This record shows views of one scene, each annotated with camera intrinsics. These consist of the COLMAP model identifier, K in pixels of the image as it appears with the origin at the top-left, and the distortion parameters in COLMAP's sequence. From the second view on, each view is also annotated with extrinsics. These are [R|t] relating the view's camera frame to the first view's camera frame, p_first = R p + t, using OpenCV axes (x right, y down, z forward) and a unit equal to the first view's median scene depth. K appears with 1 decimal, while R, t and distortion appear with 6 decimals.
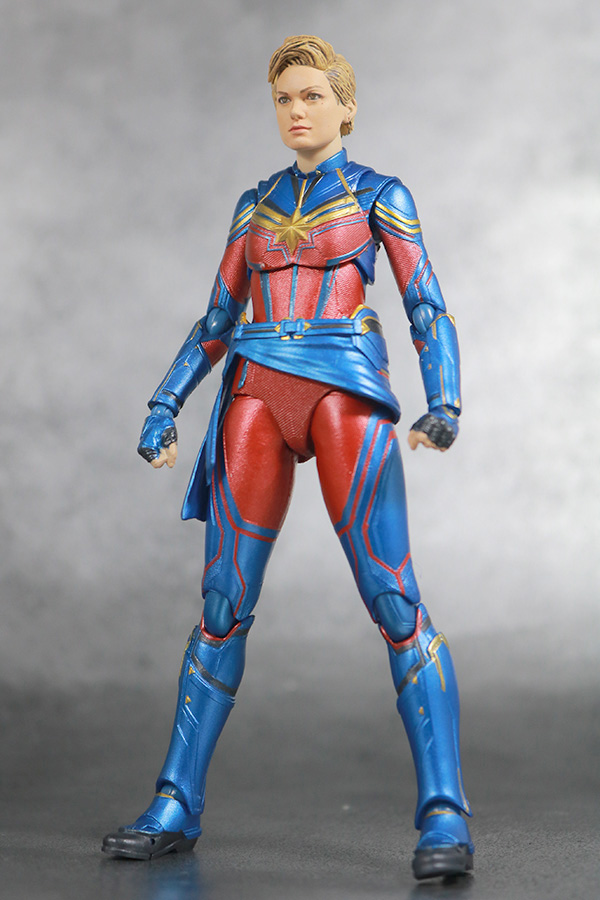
lens RADIAL K [[1958.8, 0, 300.0], [0, 1958.8, 450.0], [0, 0, 1]] dist [-0.057766, 0.277042]
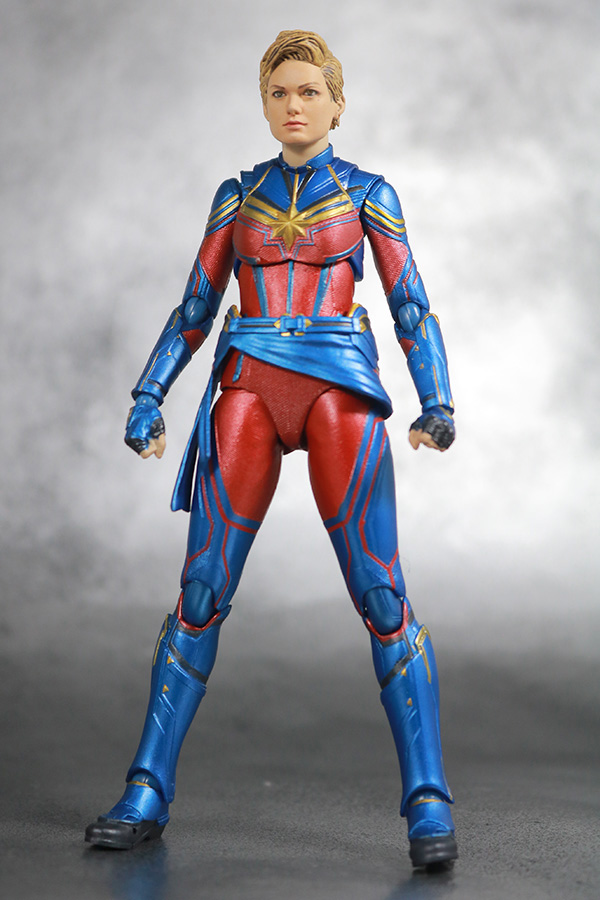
lens RADIAL K [[1958.8, 0, 300.0], [0, 1958.8, 450.0], [0, 0, 1]] dist [-0.057766, 0.277042]
pose [[0.982738, 0.019467, 0.183974, -0.181080], [-0.026502, 0.999005, 0.035857, -0.033370], [-0.183093, -0.040114, 0.982277, 0.006248]]
